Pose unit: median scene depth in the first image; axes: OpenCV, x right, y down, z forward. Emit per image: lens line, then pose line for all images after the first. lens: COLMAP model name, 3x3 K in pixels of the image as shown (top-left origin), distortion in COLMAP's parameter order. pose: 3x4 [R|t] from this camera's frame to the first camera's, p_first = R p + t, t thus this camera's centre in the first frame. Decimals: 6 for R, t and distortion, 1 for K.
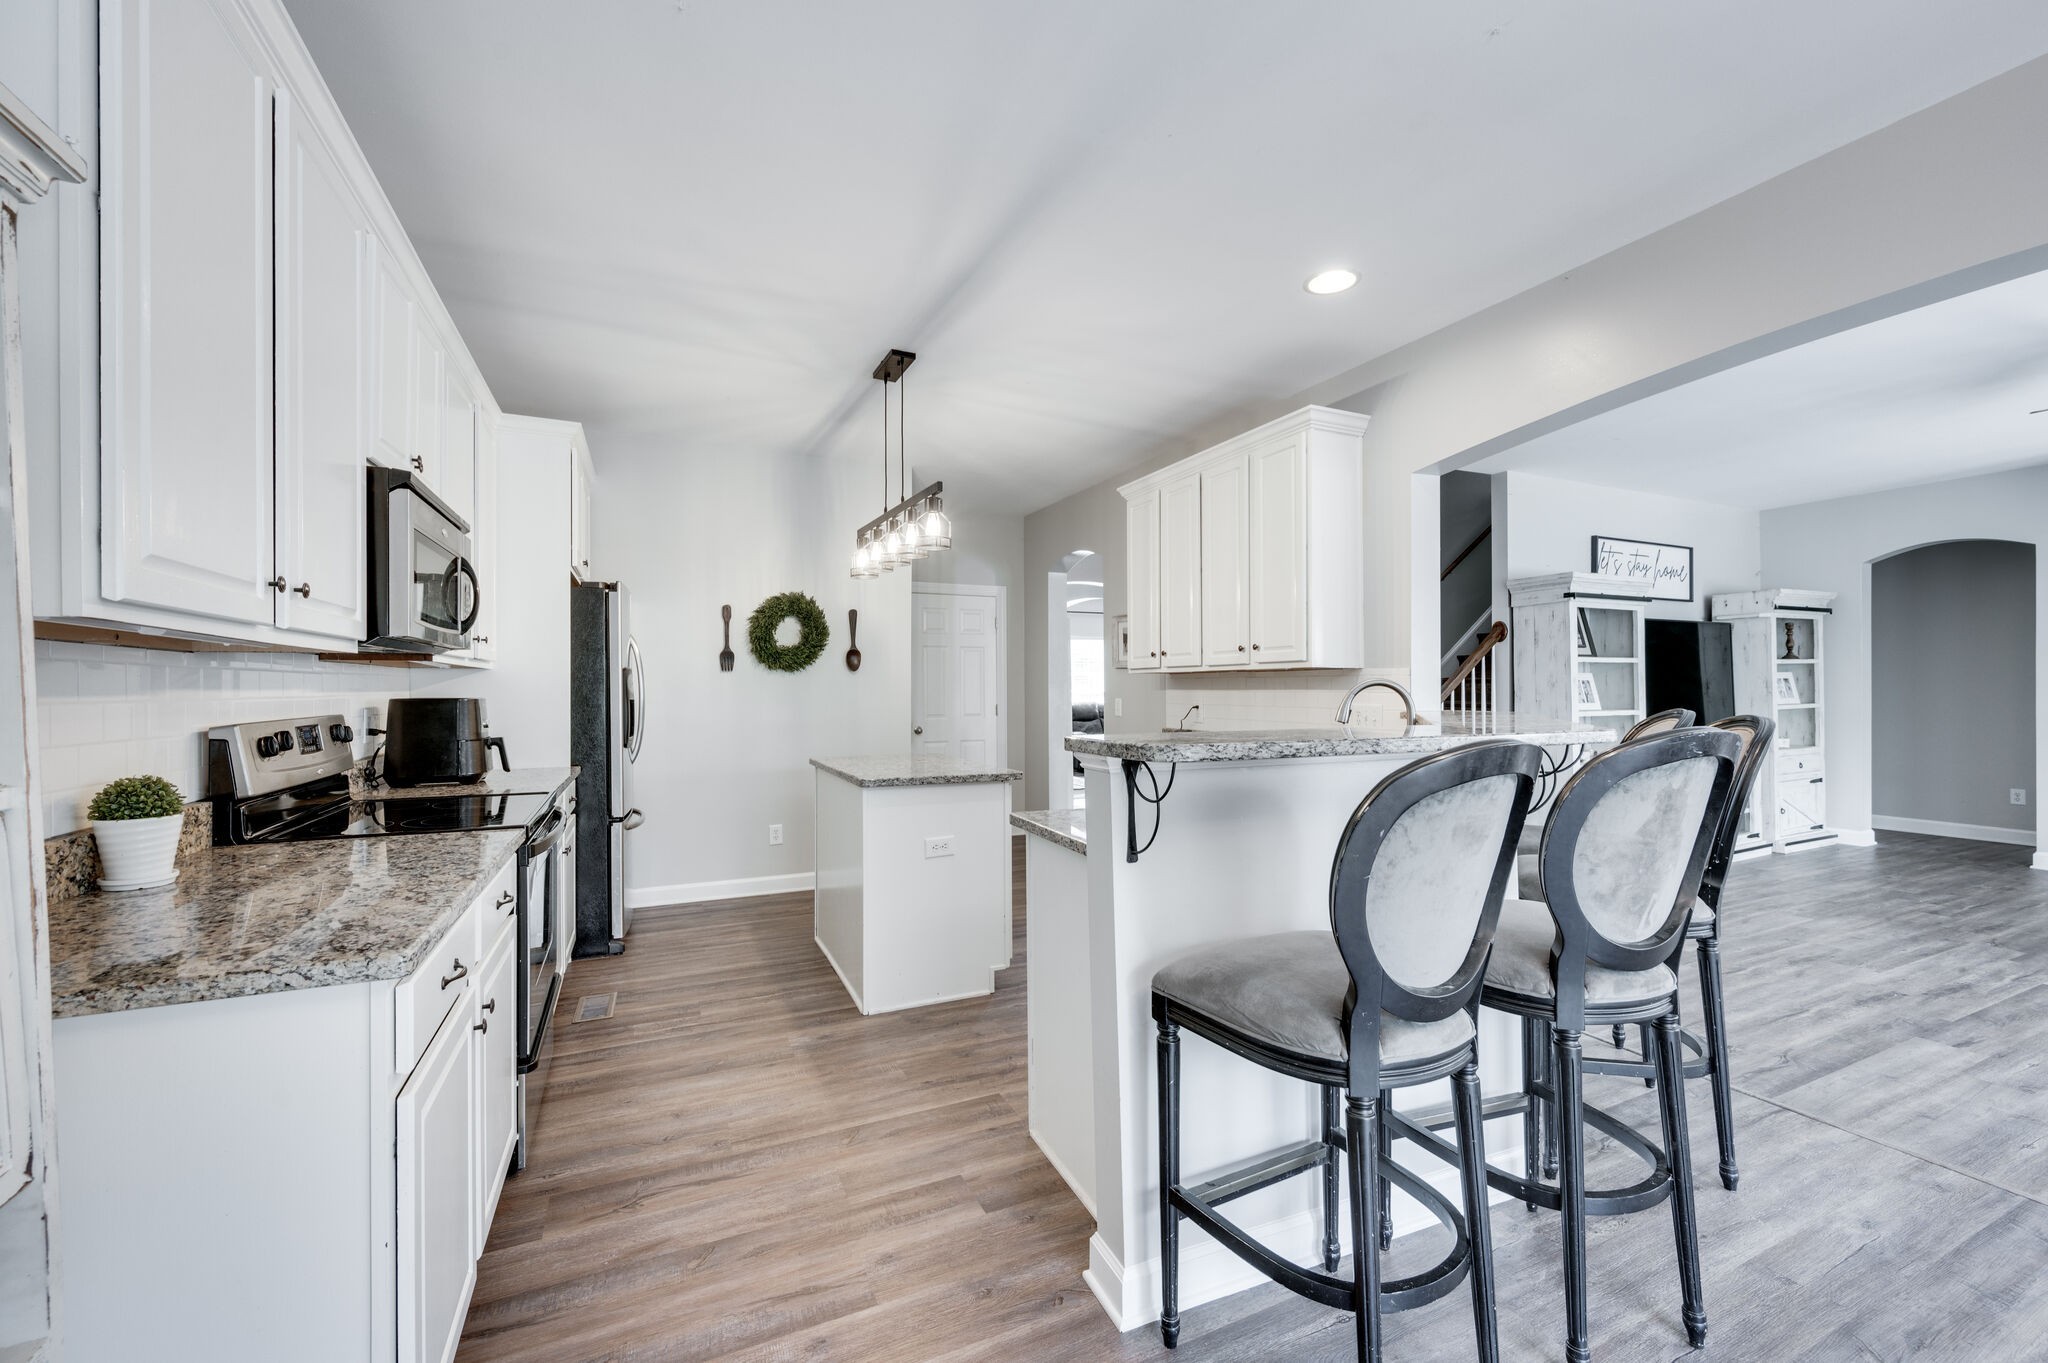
lens RADIAL K [[833.4, 0, 1032.1], [0, 833.4, 685.4], [0, 0, 1]] dist [0.001777, 0.000158]
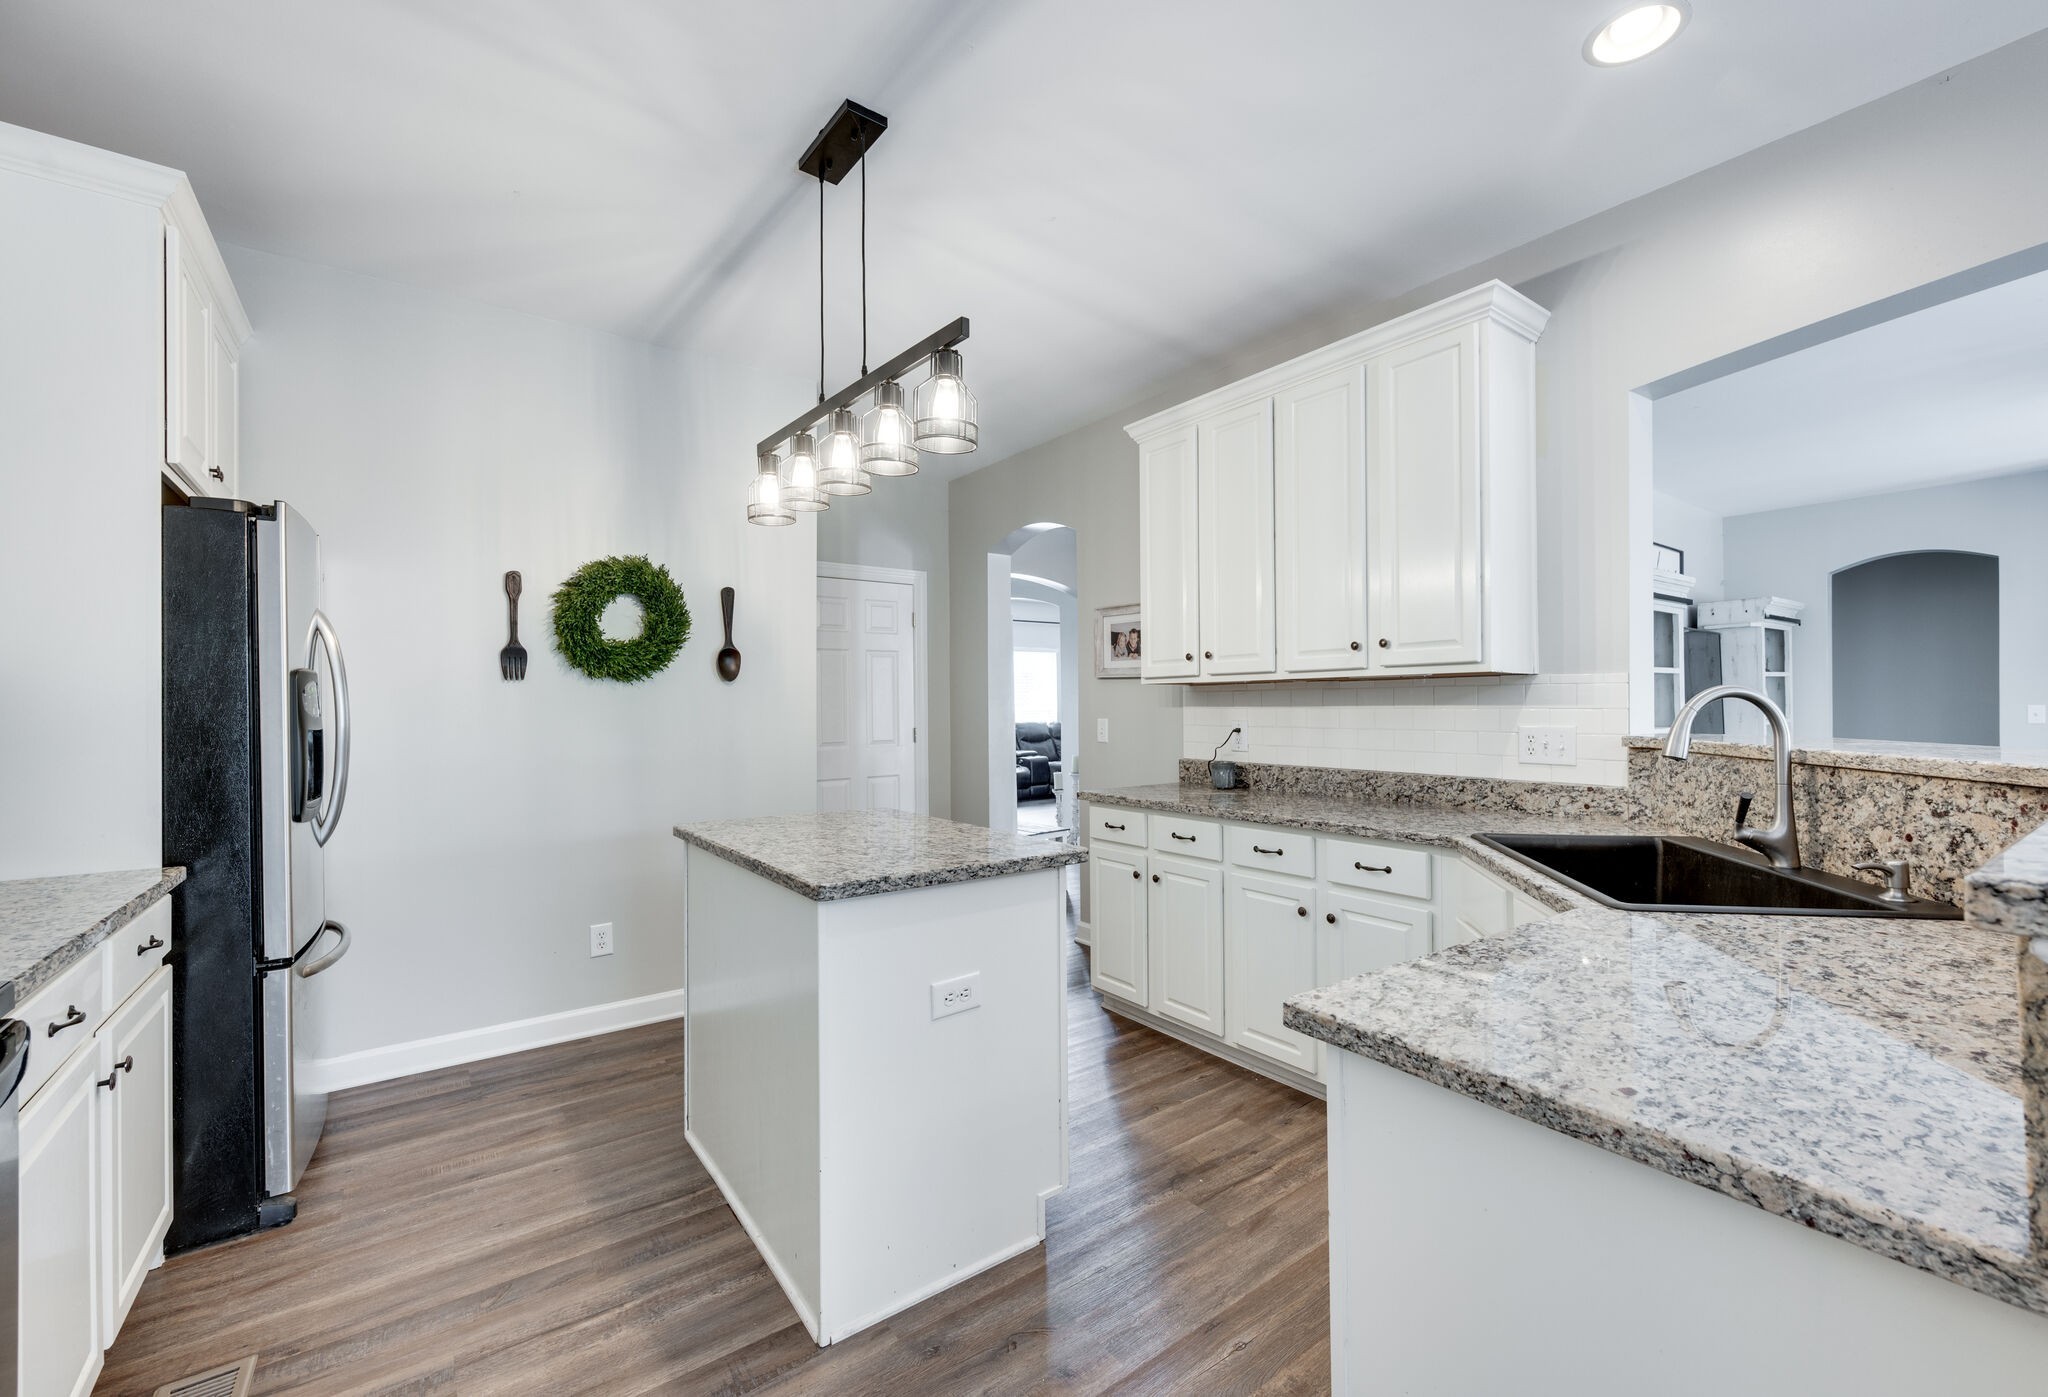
lens RADIAL K [[857.4, 0, 1075.9], [0, 857.4, 700.3], [0, 0, 1]] dist [-0.002225, -0.000379]
pose [[0.972778, -0.003185, 0.231715, -0.129227], [0.004197, 0.999984, -0.003877, 0.002515], [-0.231699, 0.004744, 0.972776, 0.342740]]
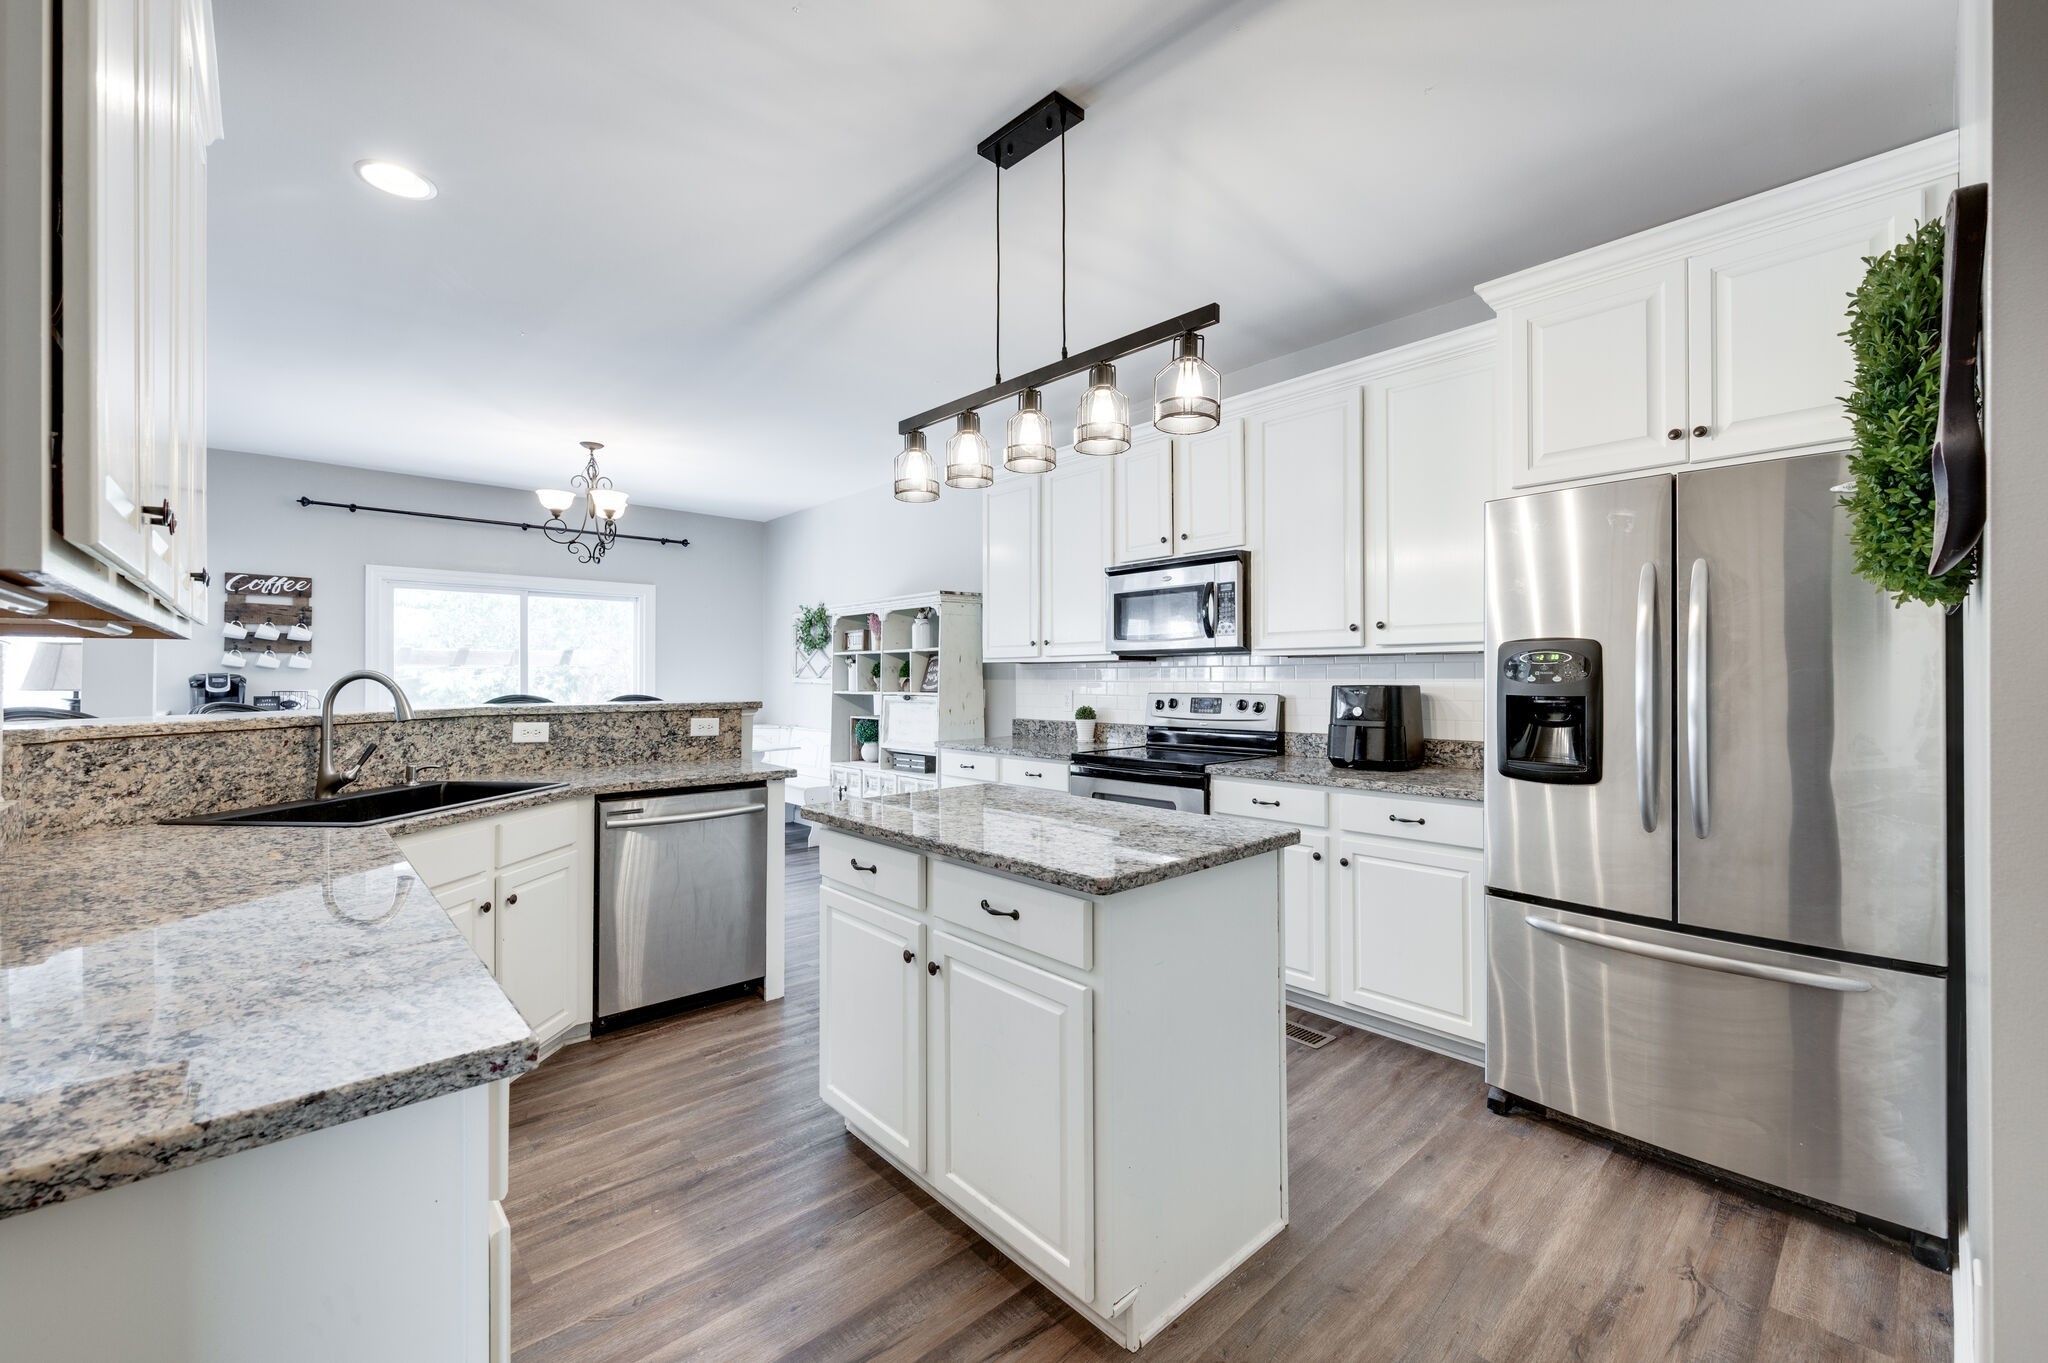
lens RADIAL K [[833.4, 0, 1018.9], [0, 833.4, 675.3], [0, 0, 1]] dist [0.001777, 0.000158]
pose [[-0.955589, 0.005146, -0.294659, 0.014224], [0.006778, 0.999967, -0.004520, 0.004029], [0.294626, -0.006317, -0.955592, 1.371783]]
